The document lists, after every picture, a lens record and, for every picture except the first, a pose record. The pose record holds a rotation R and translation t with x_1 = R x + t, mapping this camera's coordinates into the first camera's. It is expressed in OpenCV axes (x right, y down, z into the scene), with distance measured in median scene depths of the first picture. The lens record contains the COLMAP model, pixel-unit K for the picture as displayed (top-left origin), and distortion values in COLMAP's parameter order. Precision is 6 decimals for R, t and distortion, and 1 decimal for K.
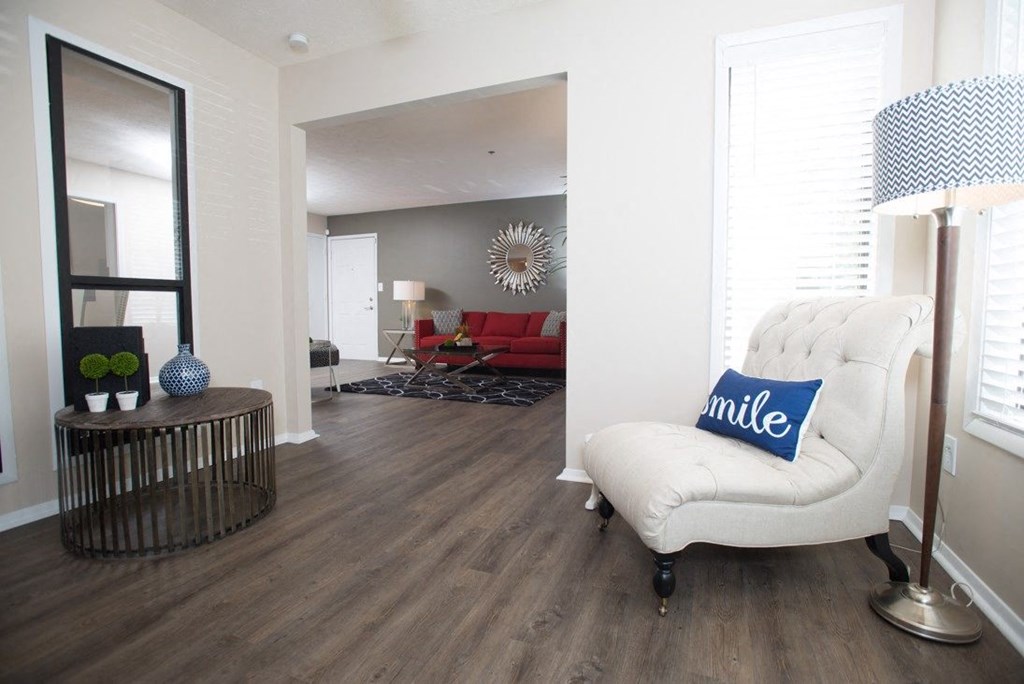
lens RADIAL K [[492.3, 0, 510.2], [0, 492.3, 342.6], [0, 0, 1]] dist [-0.039837, 0.001057]
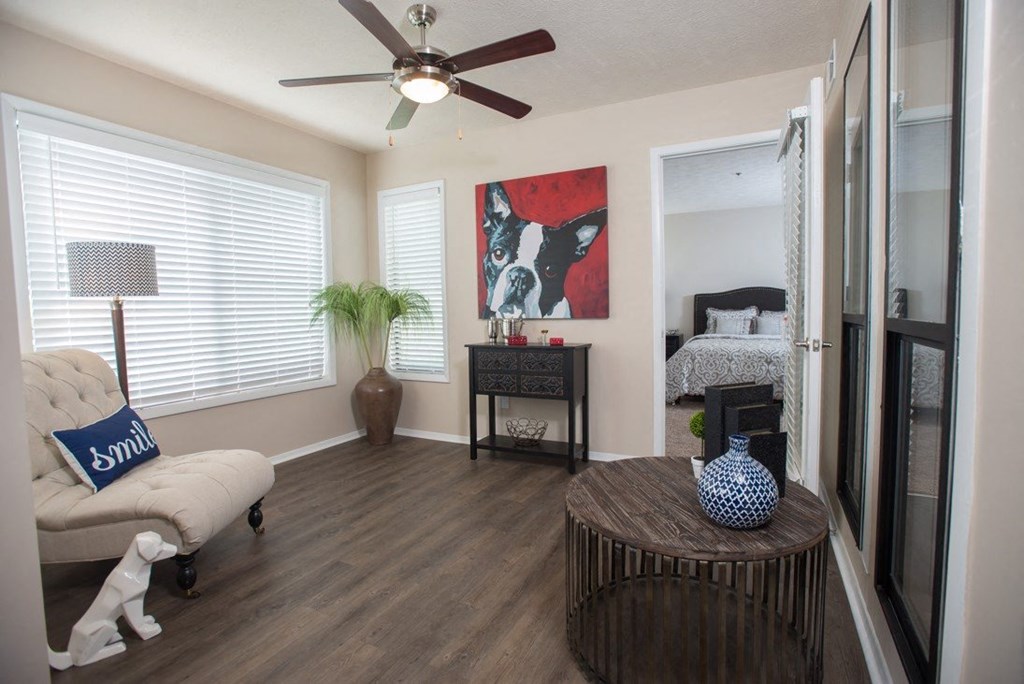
lens RADIAL K [[492.3, 0, 509.6], [0, 492.3, 340.5], [0, 0, 1]] dist [-0.039837, 0.001057]
pose [[-0.995199, 0.014284, 0.096822, -0.326011], [0.026611, 0.991514, 0.127250, -0.134828], [-0.094183, 0.129215, -0.987134, 1.129288]]
